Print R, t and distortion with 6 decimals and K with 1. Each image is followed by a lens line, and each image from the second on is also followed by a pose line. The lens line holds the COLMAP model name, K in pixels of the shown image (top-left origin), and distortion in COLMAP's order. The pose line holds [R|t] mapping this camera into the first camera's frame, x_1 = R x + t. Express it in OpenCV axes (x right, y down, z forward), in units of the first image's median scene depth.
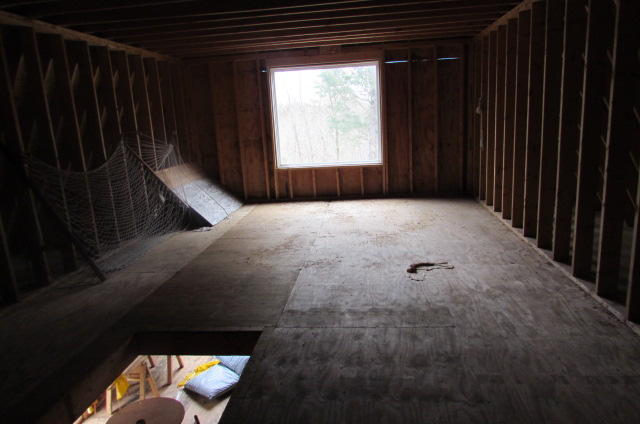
lens RADIAL K [[450.5, 0, 318.3], [0, 450.5, 213.0], [0, 0, 1]] dist [-0.040195, -0.001152]
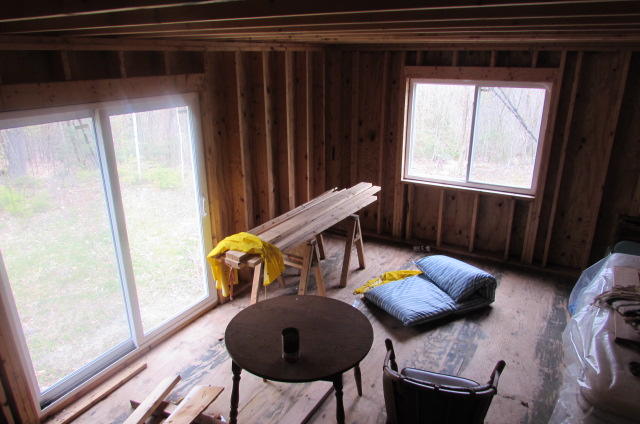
lens RADIAL K [[450.5, 0, 319.3], [0, 450.5, 212.8], [0, 0, 1]] dist [-0.040195, -0.001152]
pose [[0.913992, 0.186746, -0.360200, -0.146345], [-0.136202, 0.977483, 0.161170, 0.175077], [0.382188, -0.098248, 0.918847, 0.386733]]
